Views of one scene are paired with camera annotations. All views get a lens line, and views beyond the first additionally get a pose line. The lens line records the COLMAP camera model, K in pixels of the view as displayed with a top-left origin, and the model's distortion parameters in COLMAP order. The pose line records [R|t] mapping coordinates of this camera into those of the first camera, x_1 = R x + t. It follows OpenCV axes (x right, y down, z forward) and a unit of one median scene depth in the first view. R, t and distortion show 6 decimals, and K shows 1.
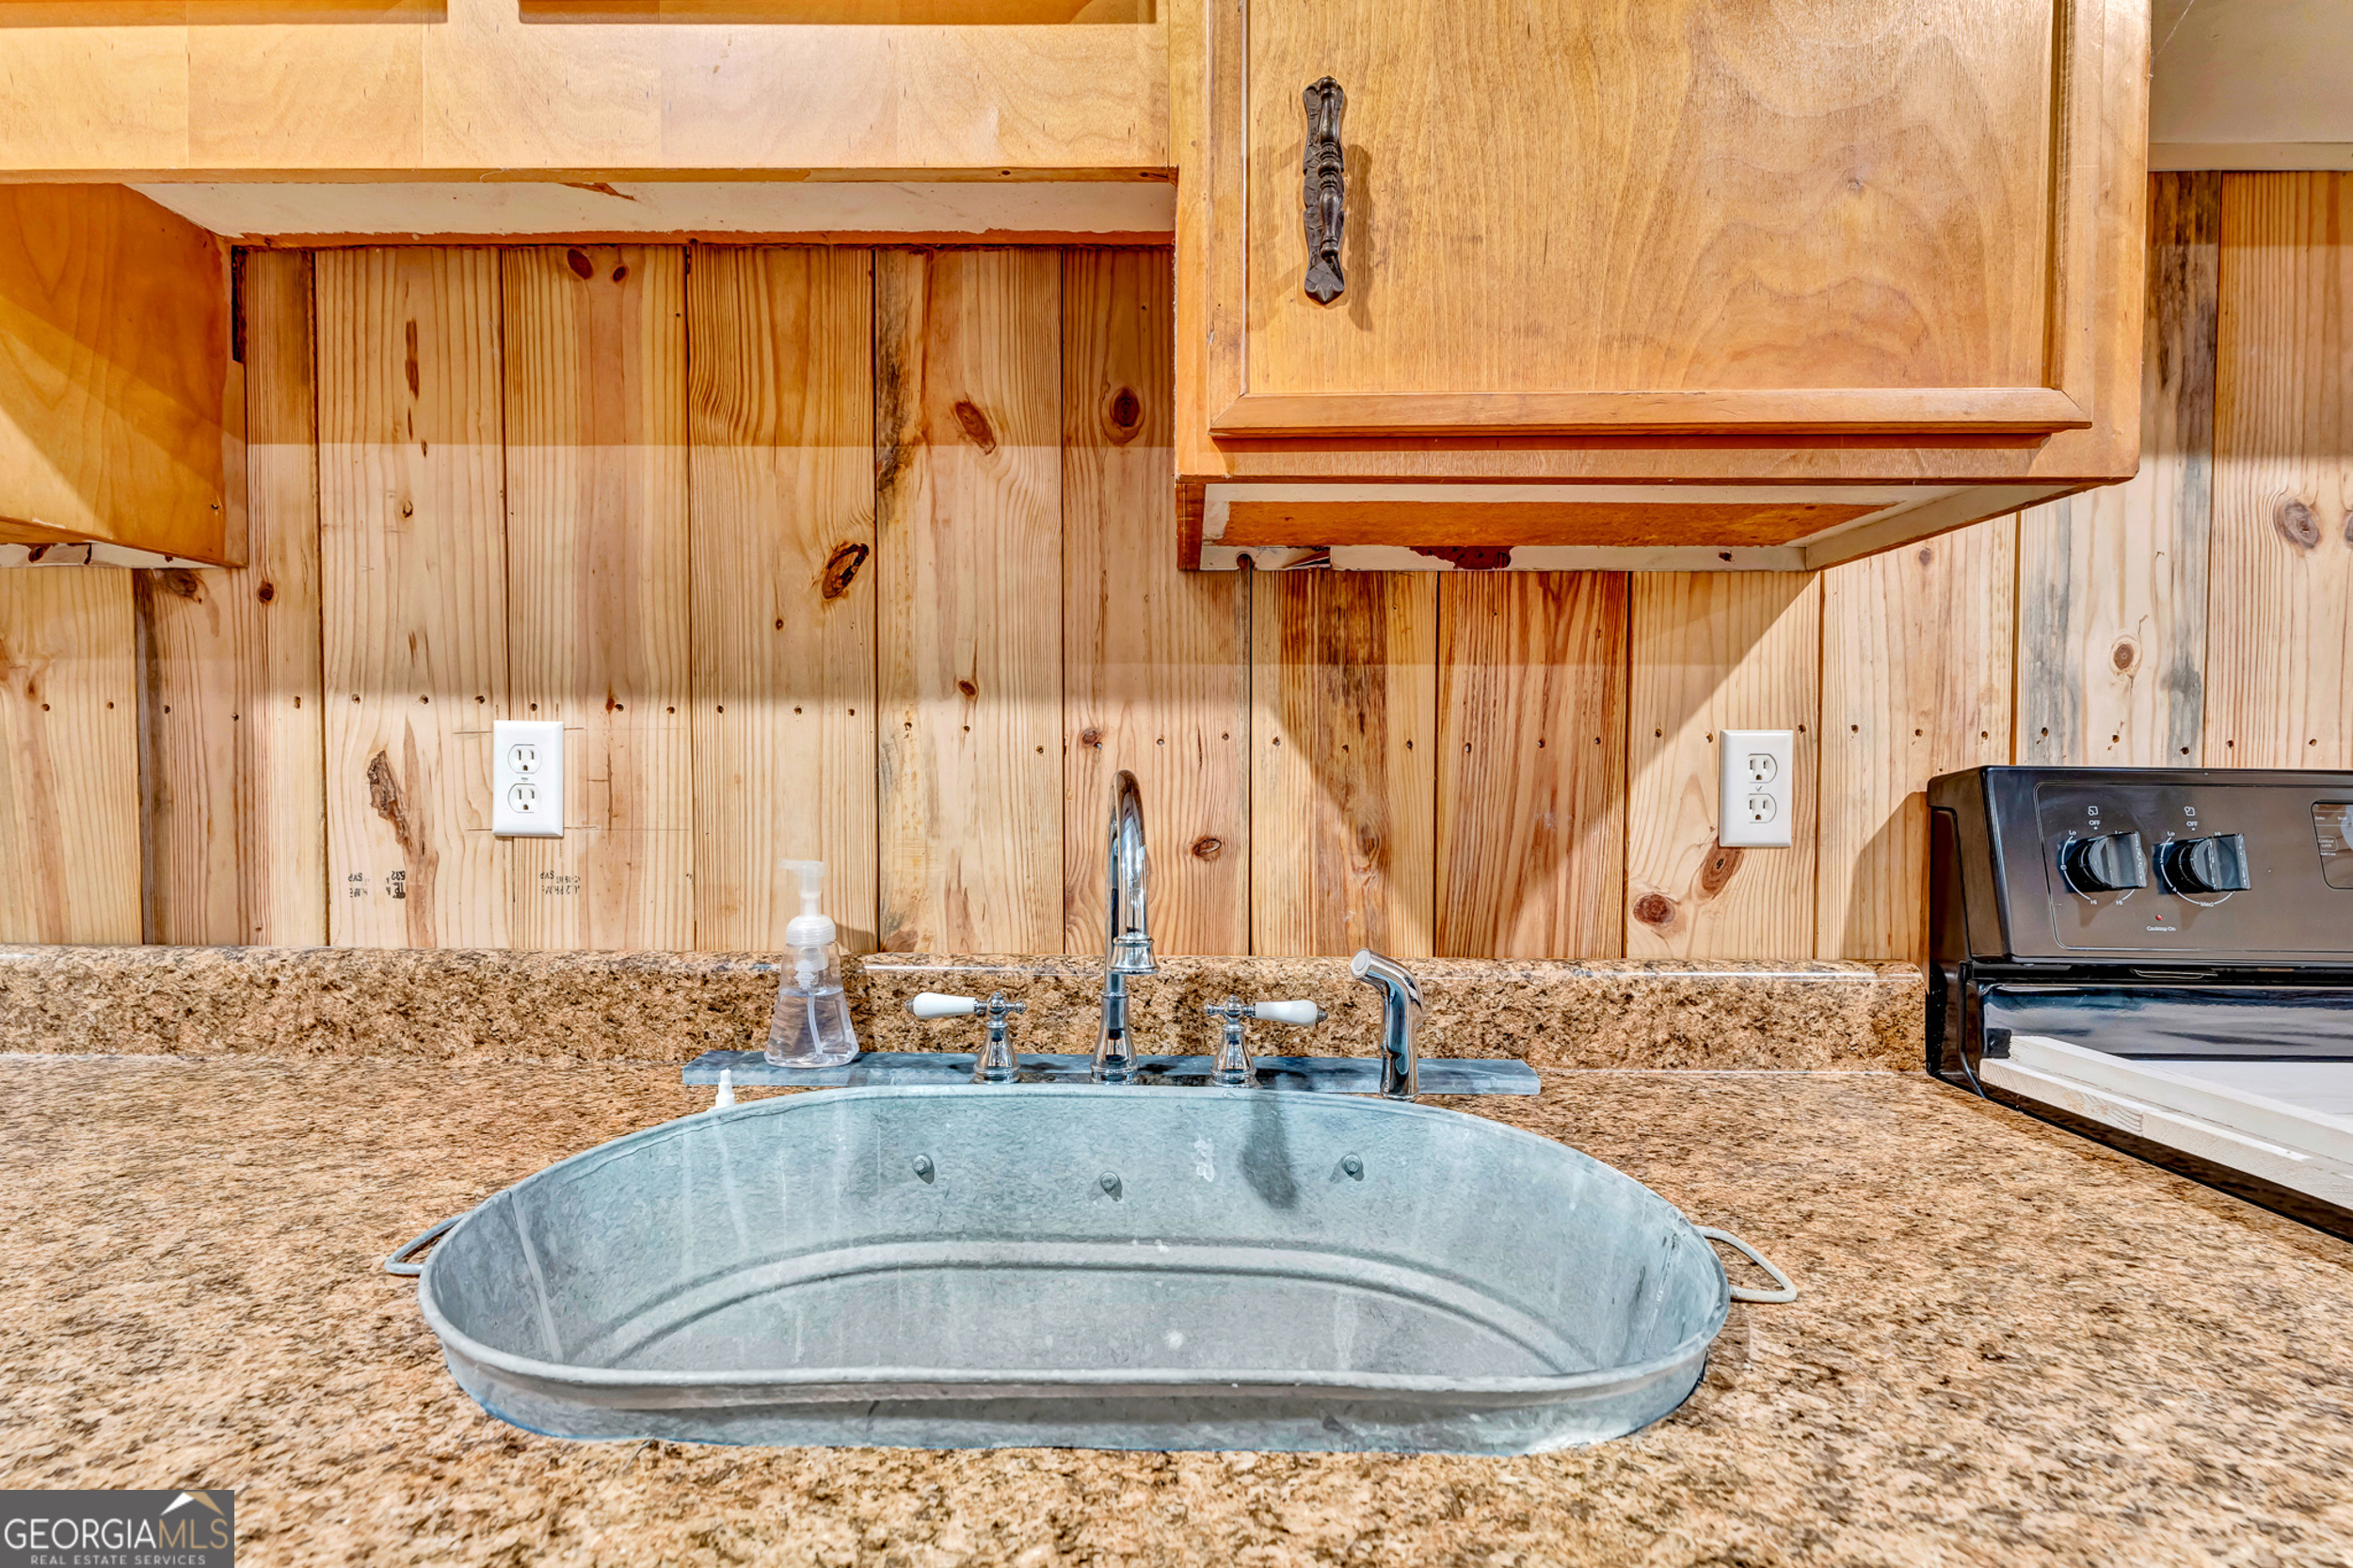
lens RADIAL K [[960.2, 0, 1183.6], [0, 960.2, 758.6], [0, 0, 1]] dist [0.004561, 0.000209]
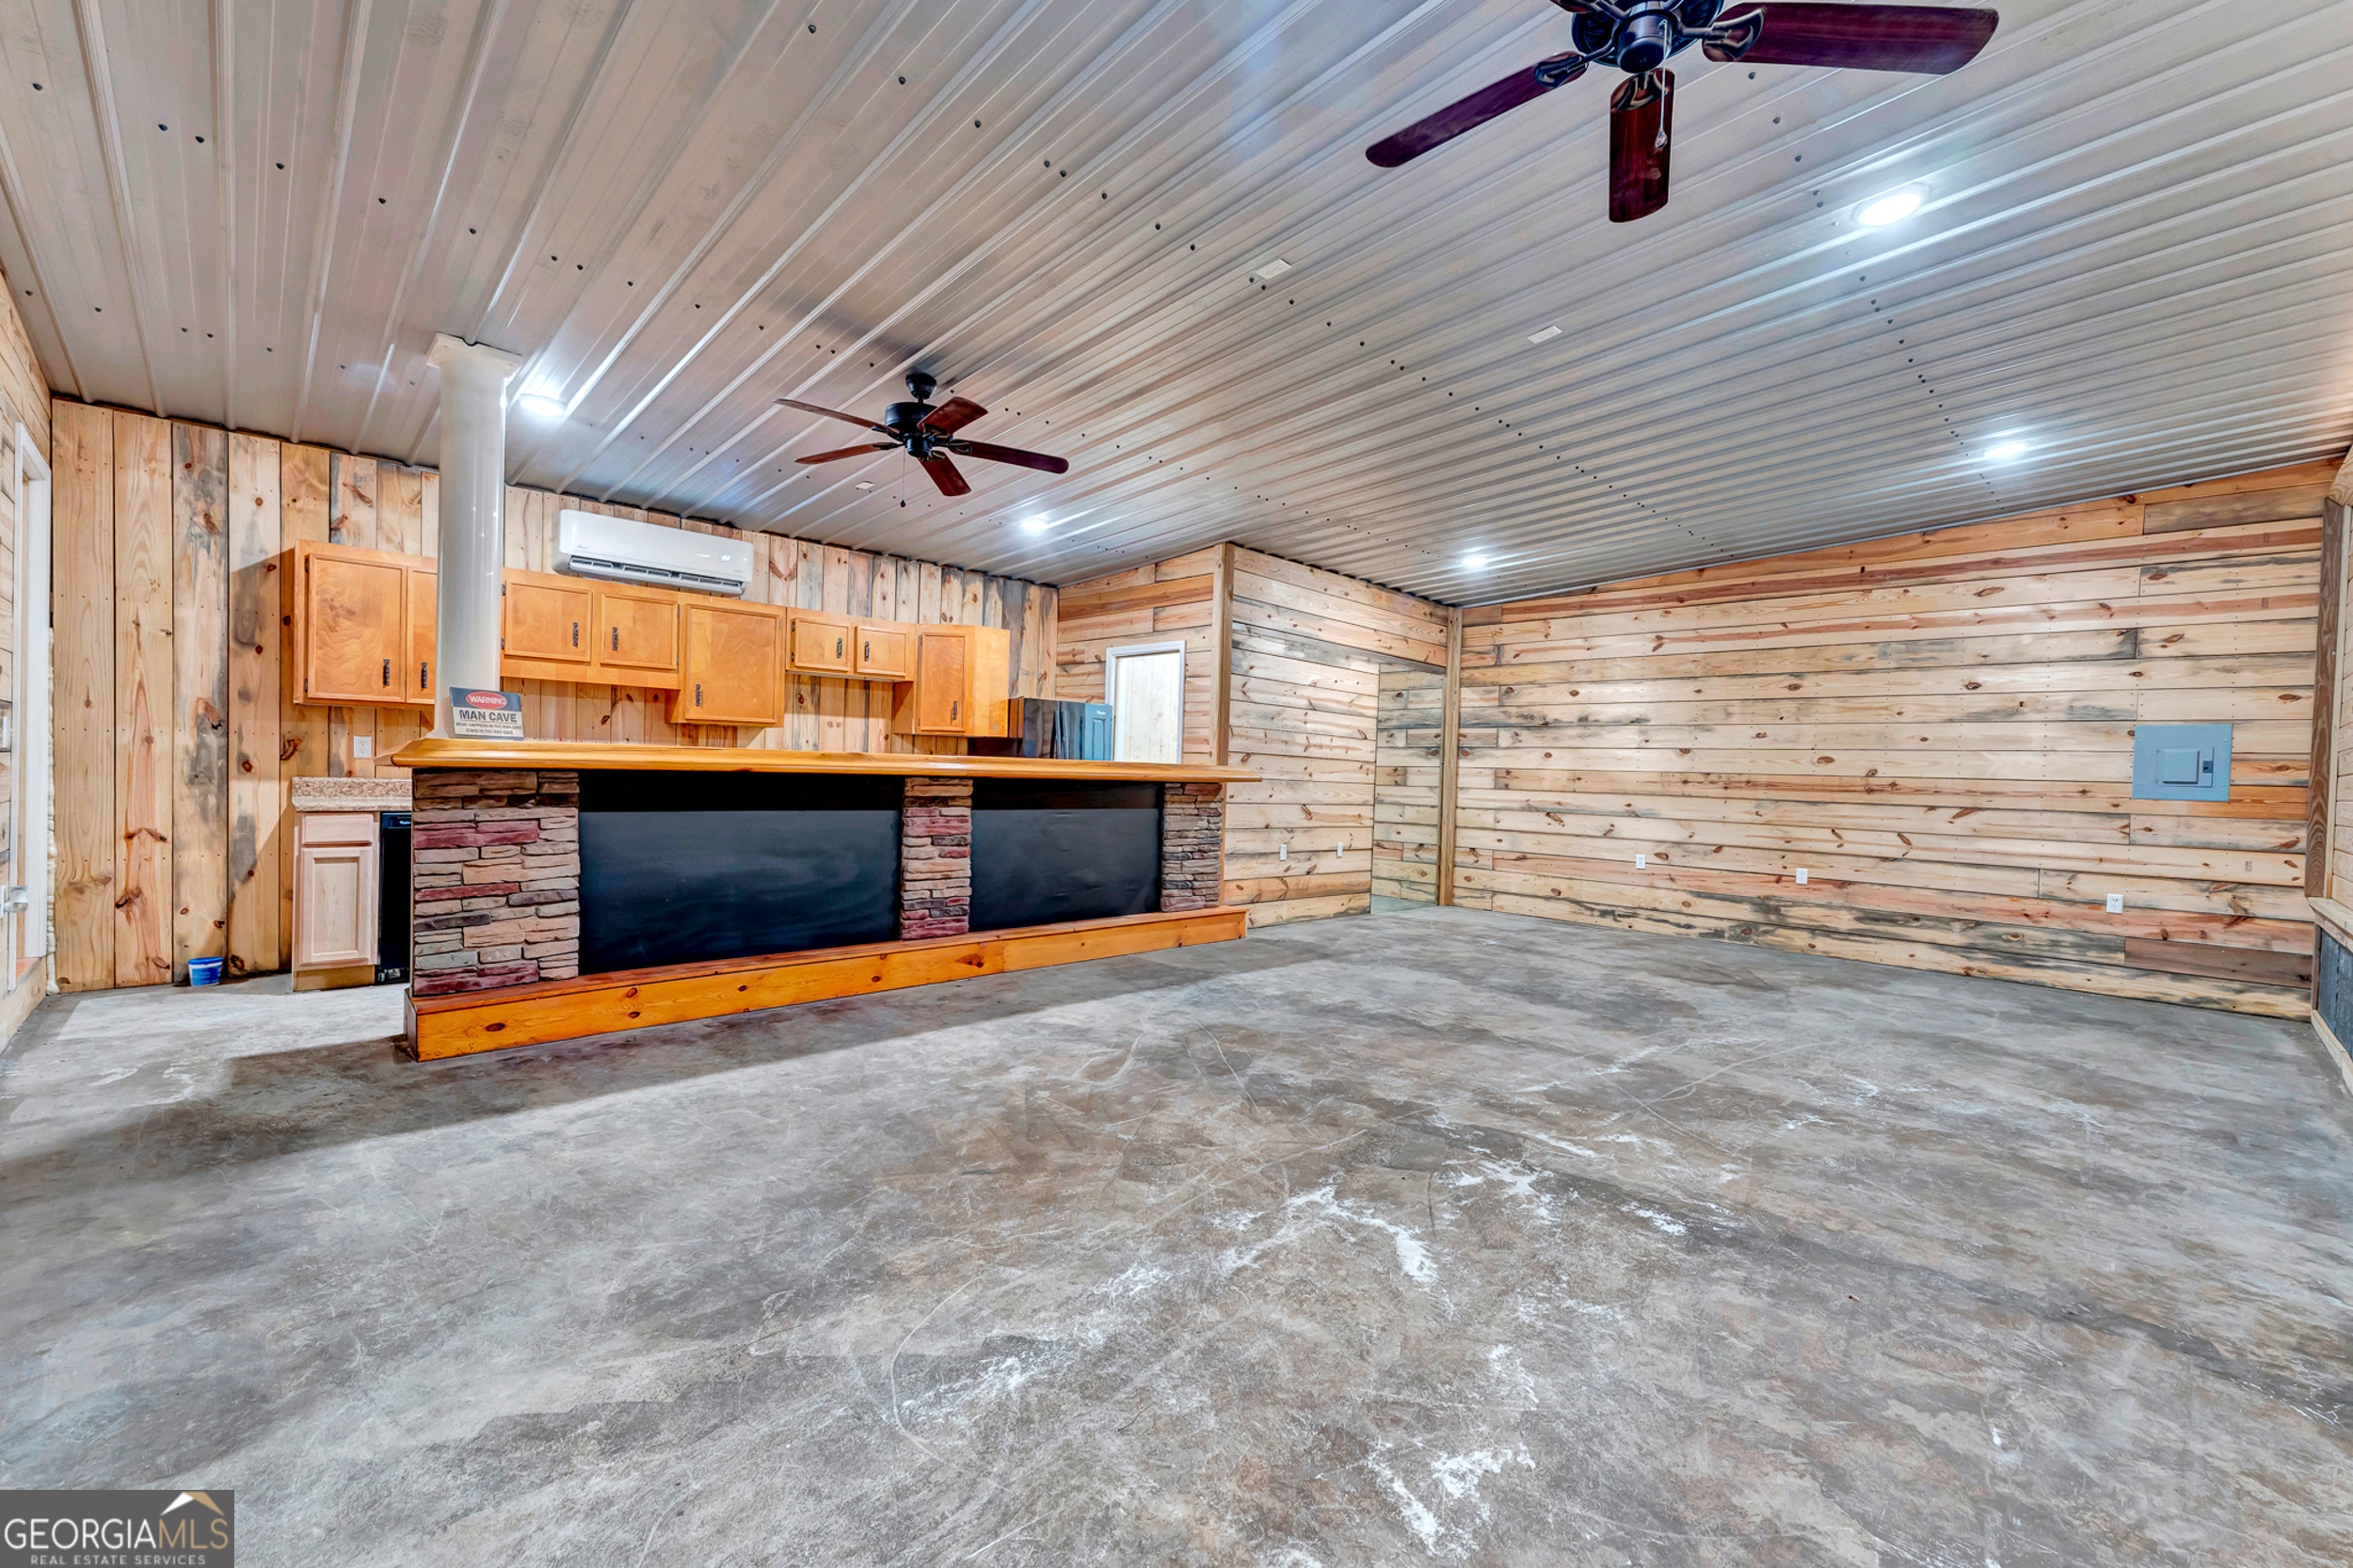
lens RADIAL K [[960.2, 0, 1195.2], [0, 960.2, 785.7], [0, 0, 1]] dist [0.004561, 0.000209]
pose [[0.743165, 0.011891, 0.669003, -1.706020], [-0.009894, 0.999928, -0.006782, 0.247791], [-0.669035, -0.001579, 0.743229, -6.340092]]
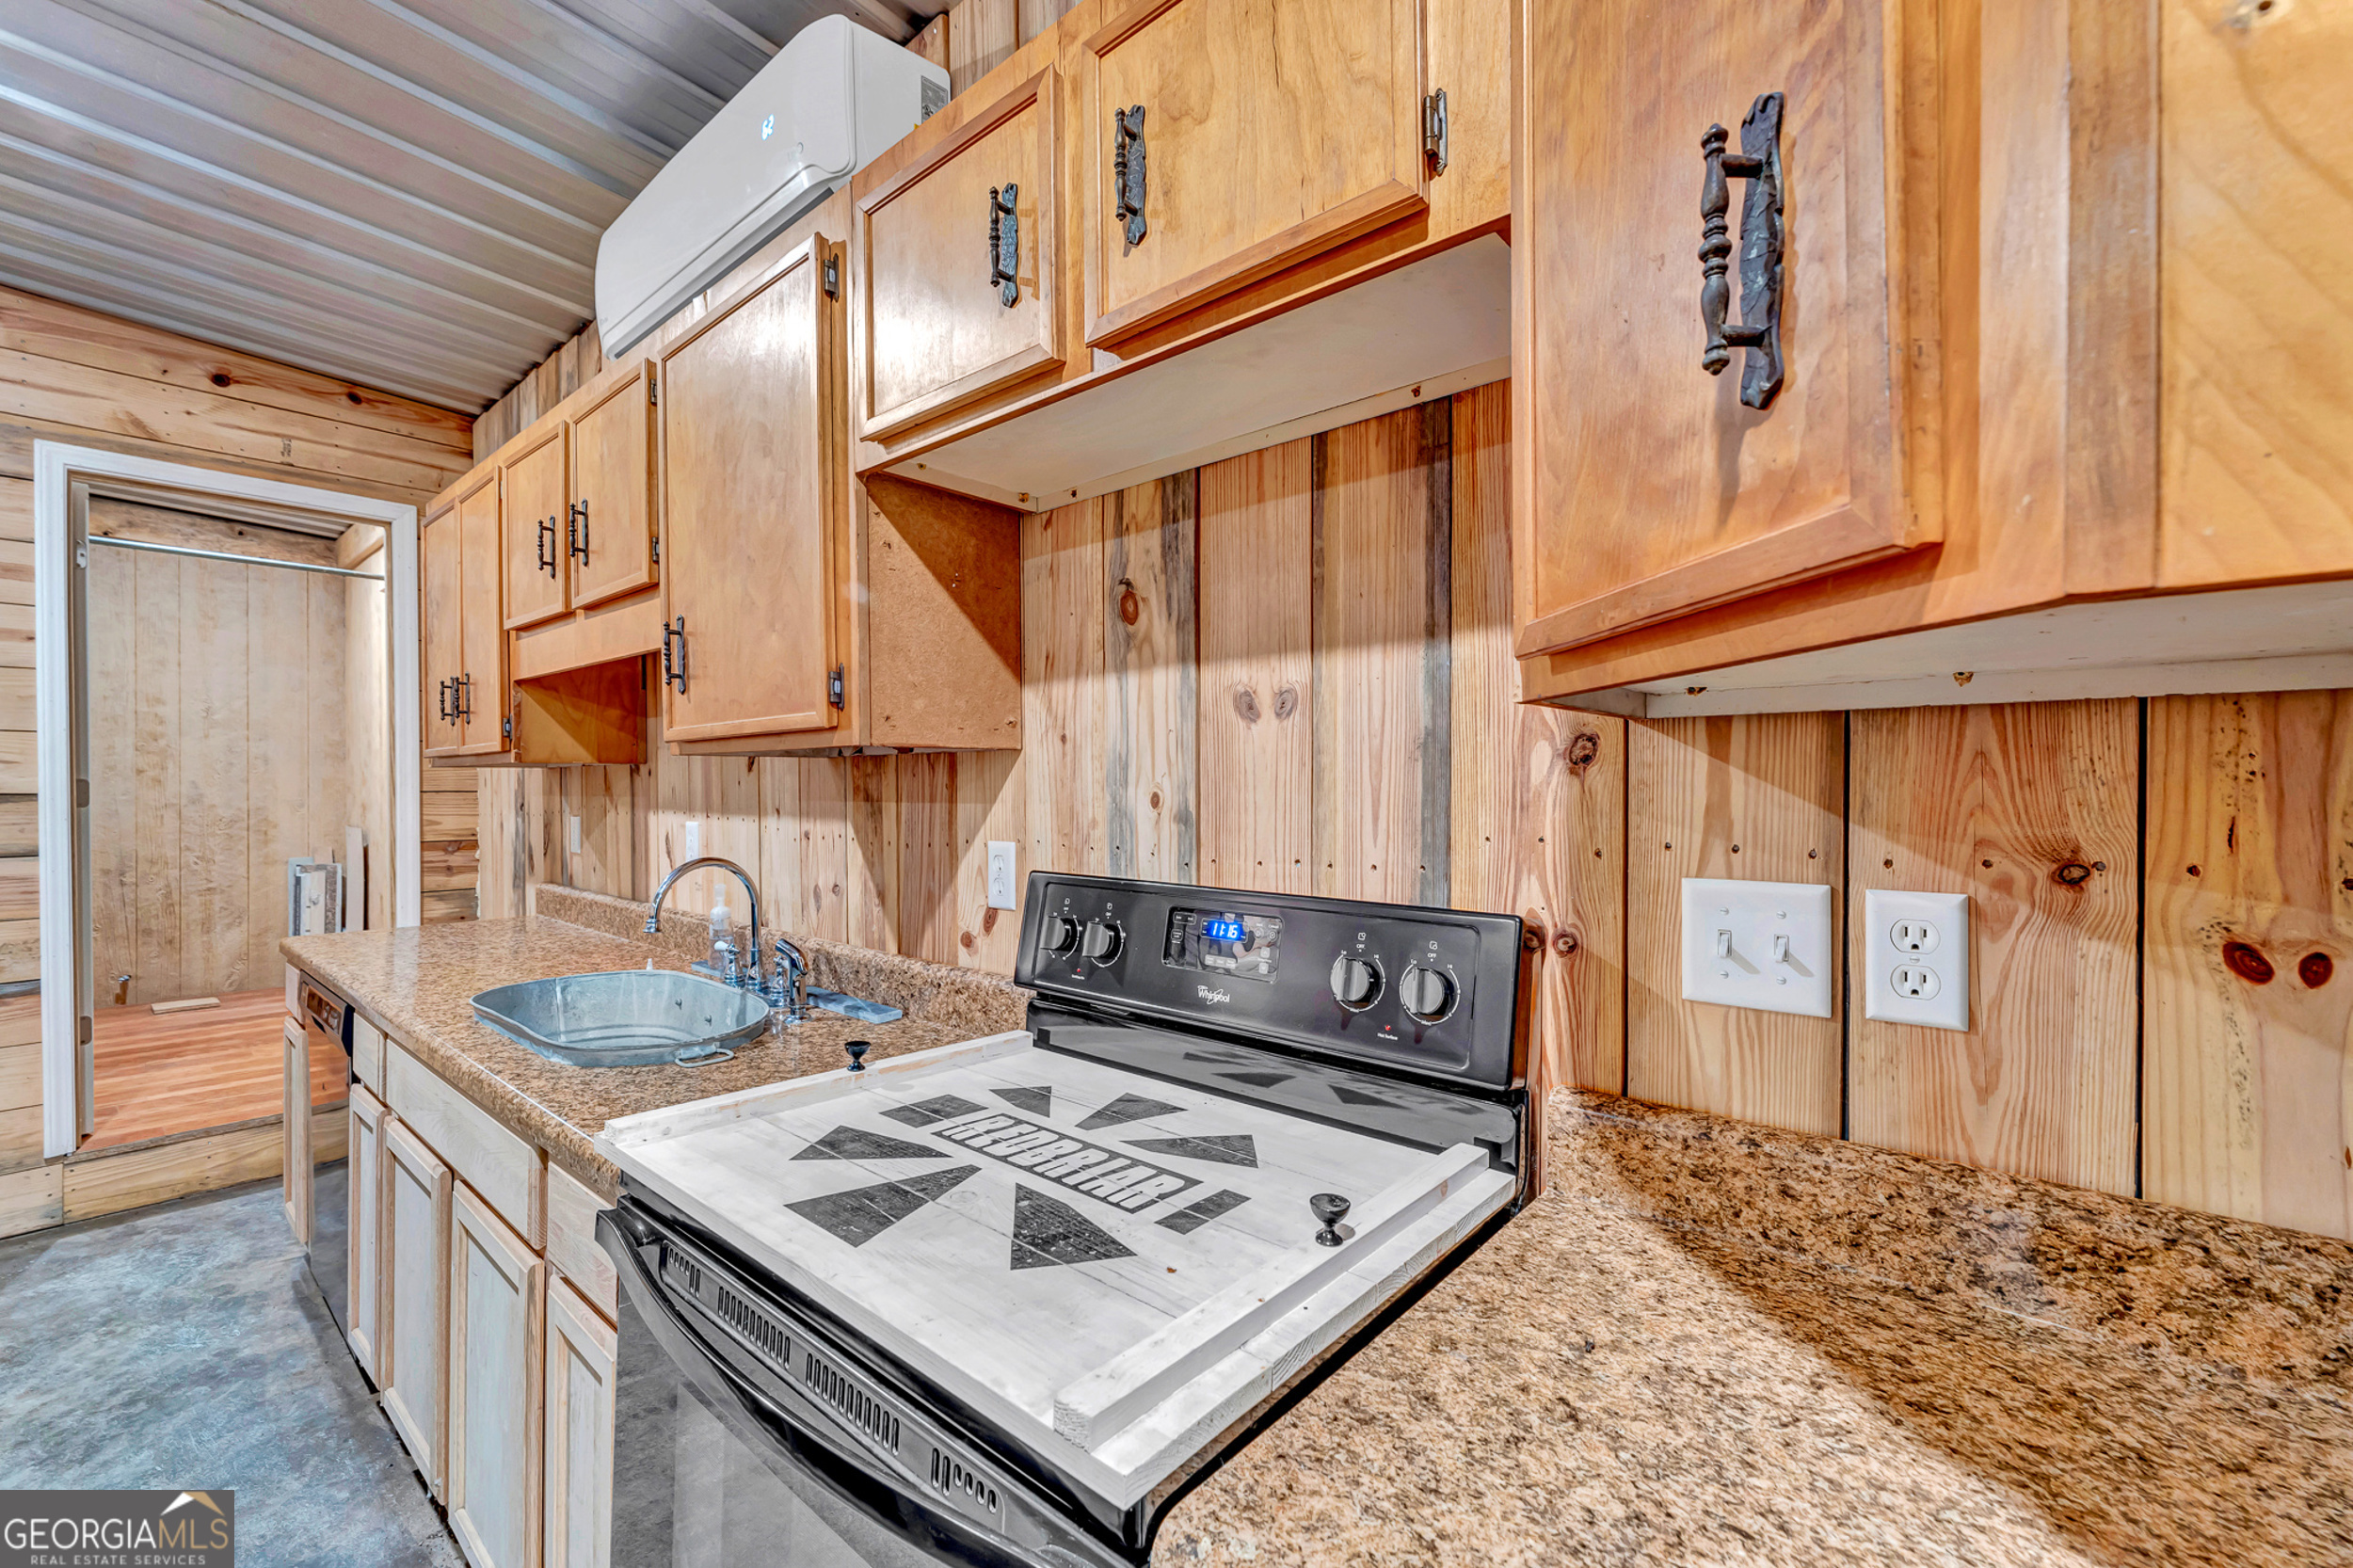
lens RADIAL K [[960.2, 0, 1193.0], [0, 960.2, 769.7], [0, 0, 1]] dist [0.004561, 0.000209]
pose [[0.770023, -0.015296, -0.637833, 1.961631], [0.003452, 0.999798, -0.019810, -0.123321], [0.638007, 0.013052, 0.769920, -0.108744]]
